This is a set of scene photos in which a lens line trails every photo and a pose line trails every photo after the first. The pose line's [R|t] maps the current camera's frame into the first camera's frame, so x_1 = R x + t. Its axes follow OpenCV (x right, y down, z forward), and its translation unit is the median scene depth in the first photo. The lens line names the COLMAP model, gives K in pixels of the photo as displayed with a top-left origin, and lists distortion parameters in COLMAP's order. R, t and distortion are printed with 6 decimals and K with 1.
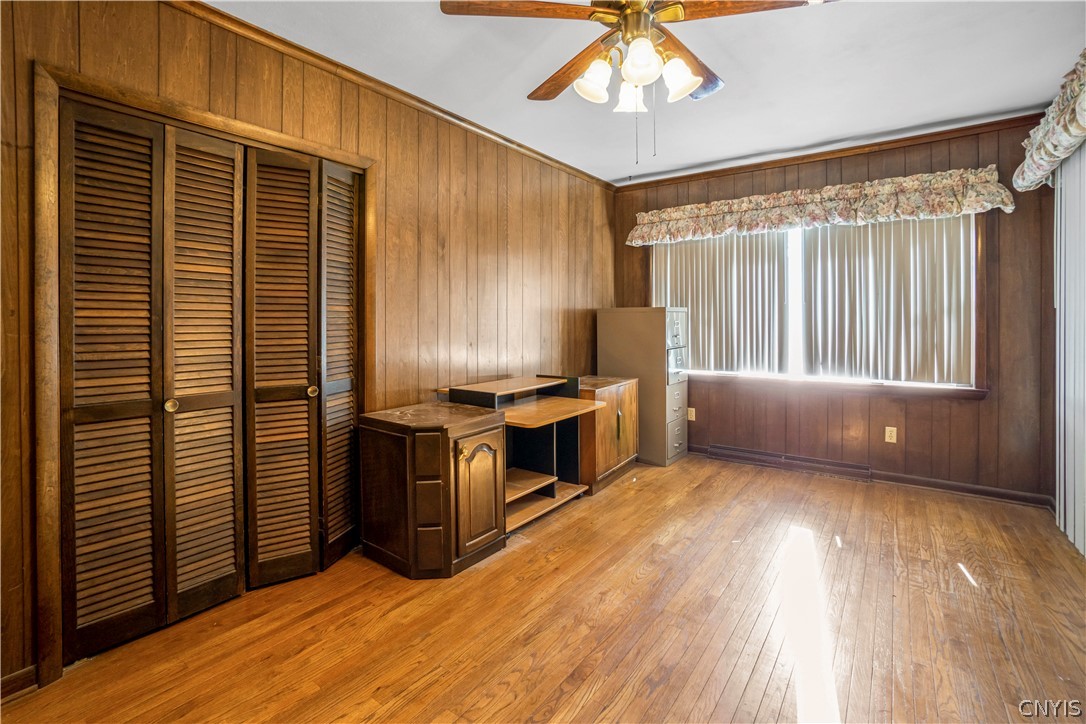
lens RADIAL K [[494.4, 0, 539.5], [0, 494.4, 319.8], [0, 0, 1]] dist [-0.071666, 0.029389]
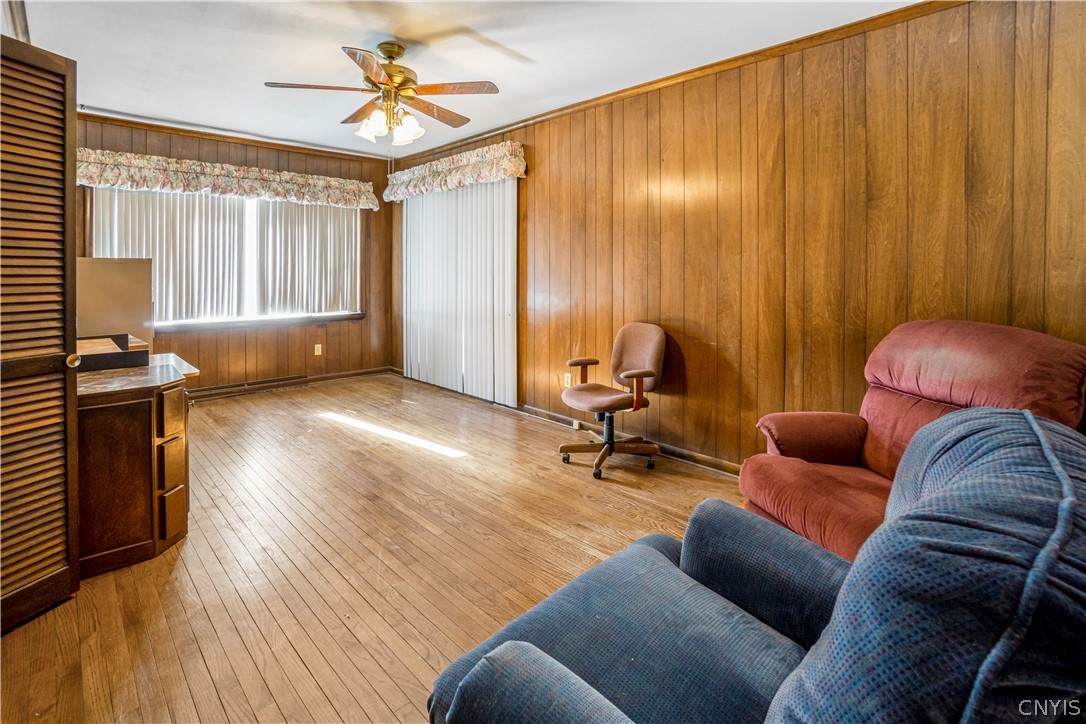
lens RADIAL K [[500.2, 0, 540.9], [0, 500.2, 310.9], [0, 0, 1]] dist [-0.058250, 0.018826]
pose [[0.158336, -0.073287, 0.984662, -0.654026], [-0.001547, 0.997222, 0.074470, 0.005681], [-0.987384, -0.013315, 0.157783, 0.079592]]
